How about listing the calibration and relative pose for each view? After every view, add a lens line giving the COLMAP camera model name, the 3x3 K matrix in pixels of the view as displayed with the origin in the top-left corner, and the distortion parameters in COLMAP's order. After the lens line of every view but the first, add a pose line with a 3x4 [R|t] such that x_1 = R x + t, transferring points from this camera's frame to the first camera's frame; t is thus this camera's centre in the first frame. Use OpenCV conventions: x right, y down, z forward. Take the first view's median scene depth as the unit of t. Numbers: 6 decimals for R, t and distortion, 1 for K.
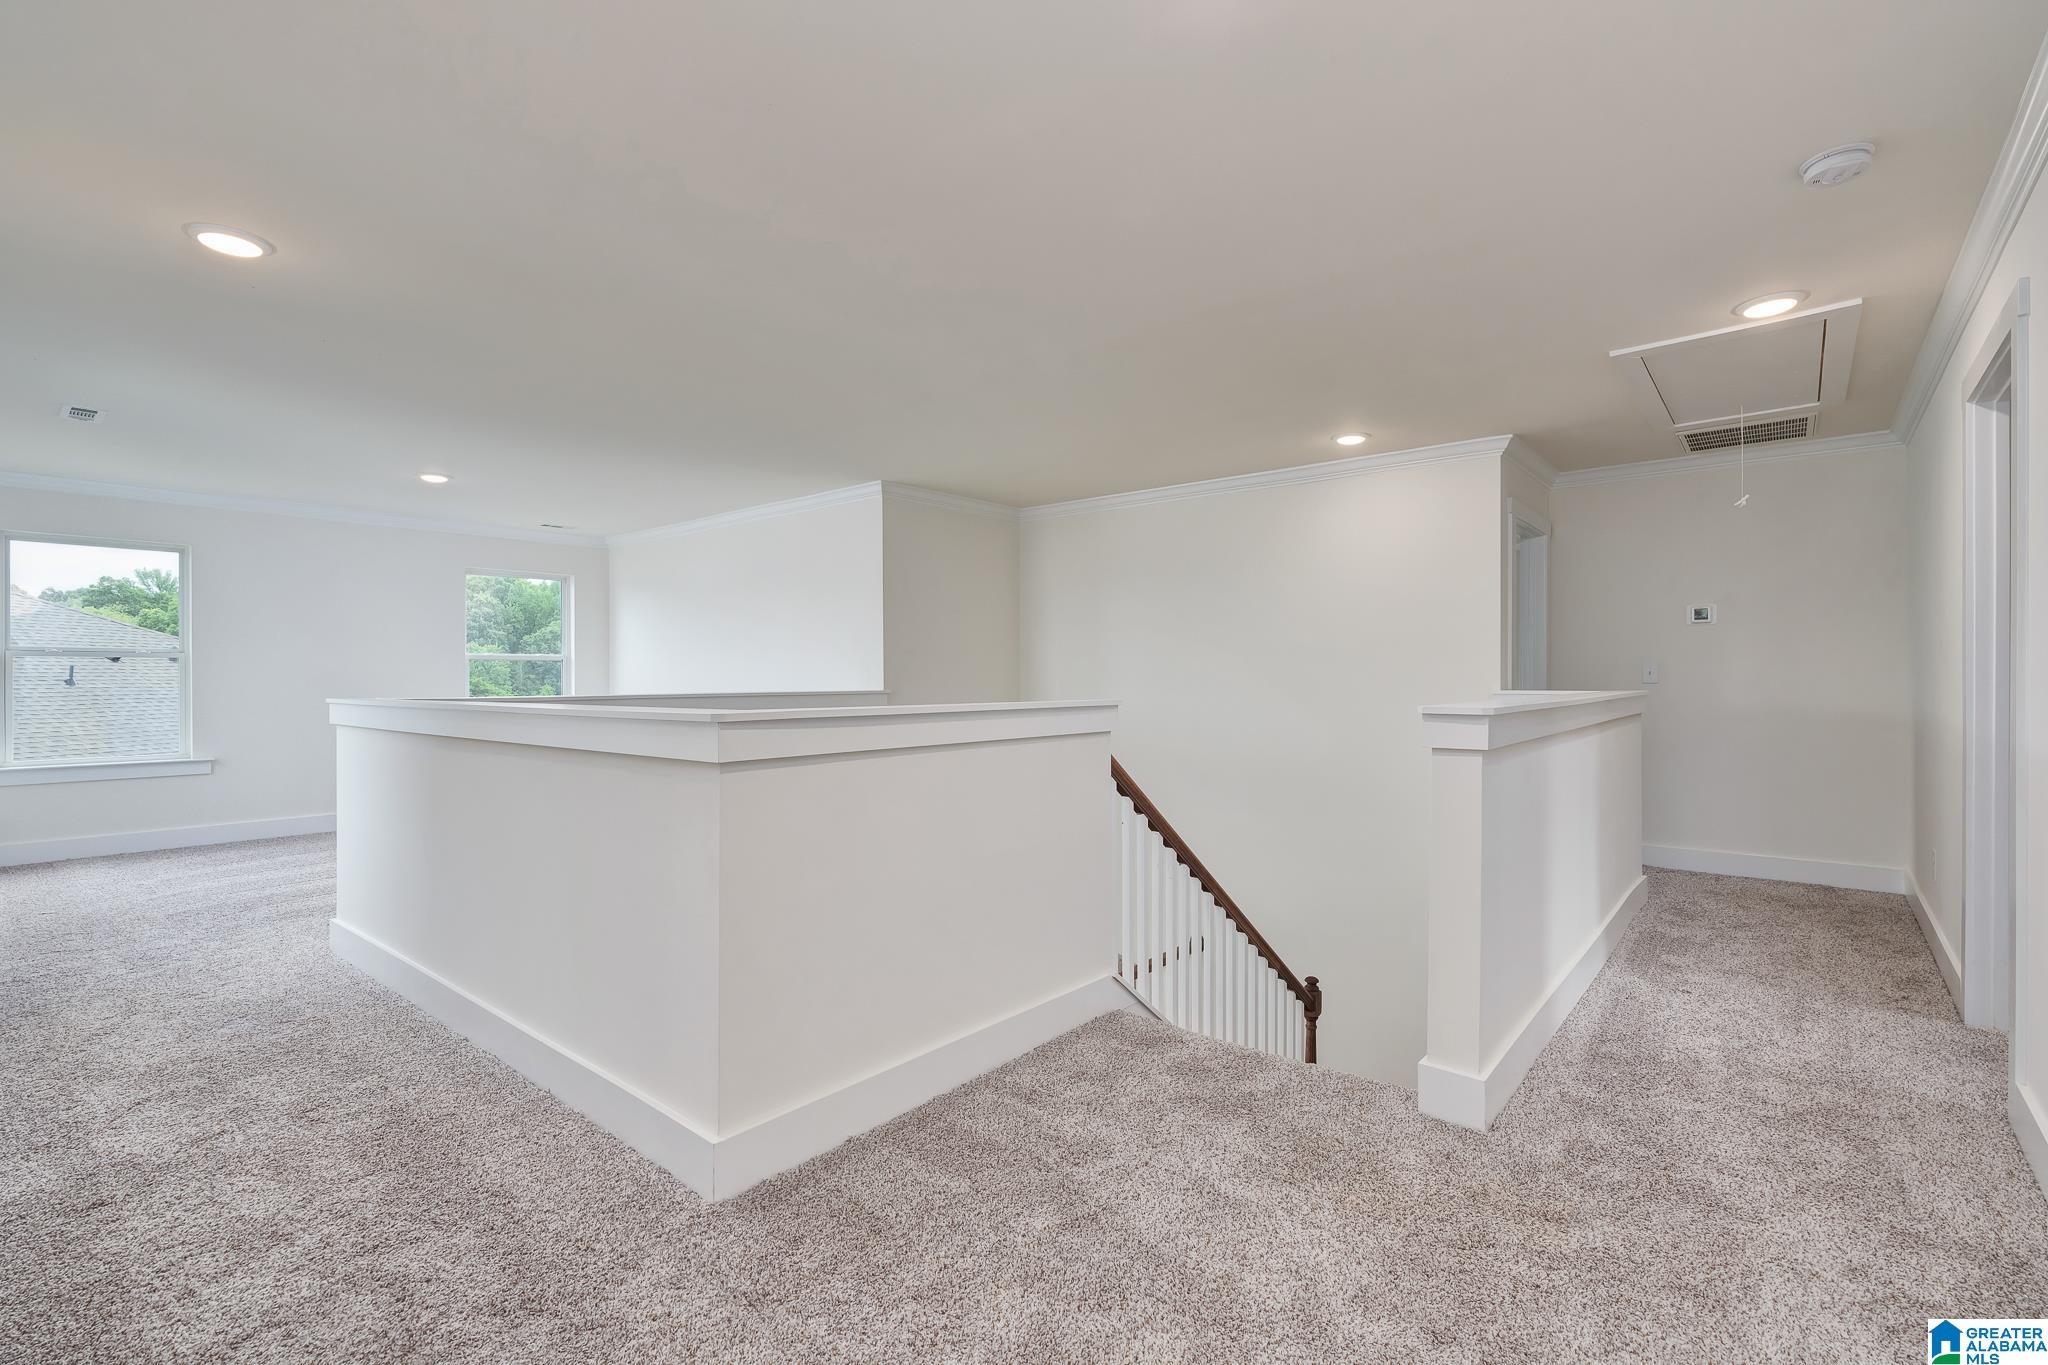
lens RADIAL K [[919.4, 0, 1021.9], [0, 919.4, 675.7], [0, 0, 1]] dist [-0.002735, -0.000028]
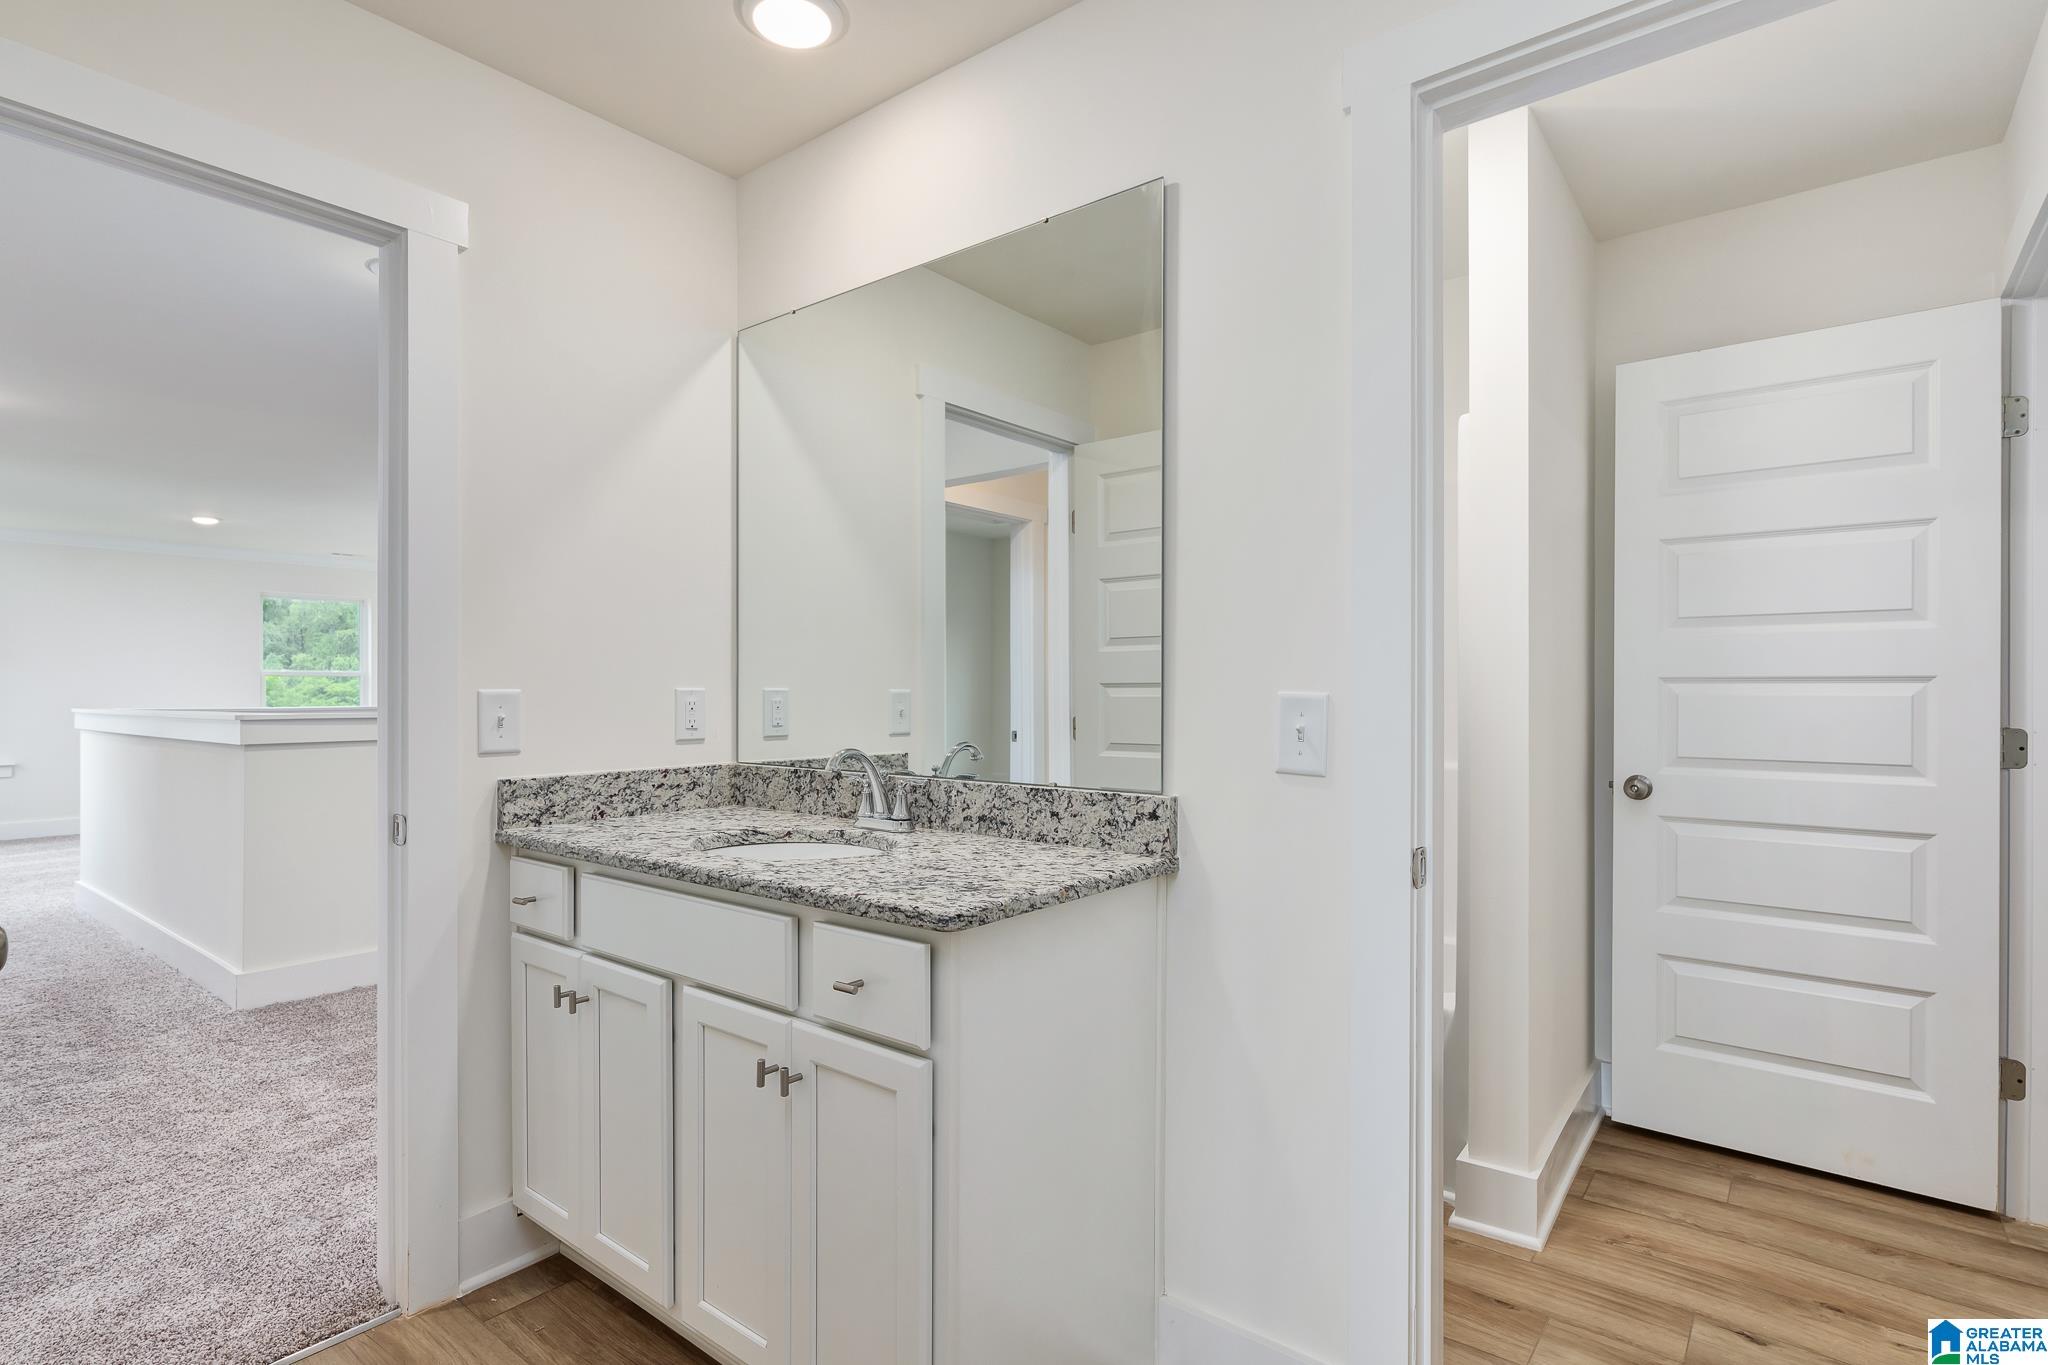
lens RADIAL K [[1007.8, 0, 1020.5], [0, 1007.8, 673.7], [0, 0, 1]] dist [0.001025, -0.001186]
pose [[0.999728, -0.003699, 0.023032, 0.540681], [0.003958, 0.999929, -0.011216, -0.003742], [-0.022989, 0.011304, 0.999672, -0.445145]]
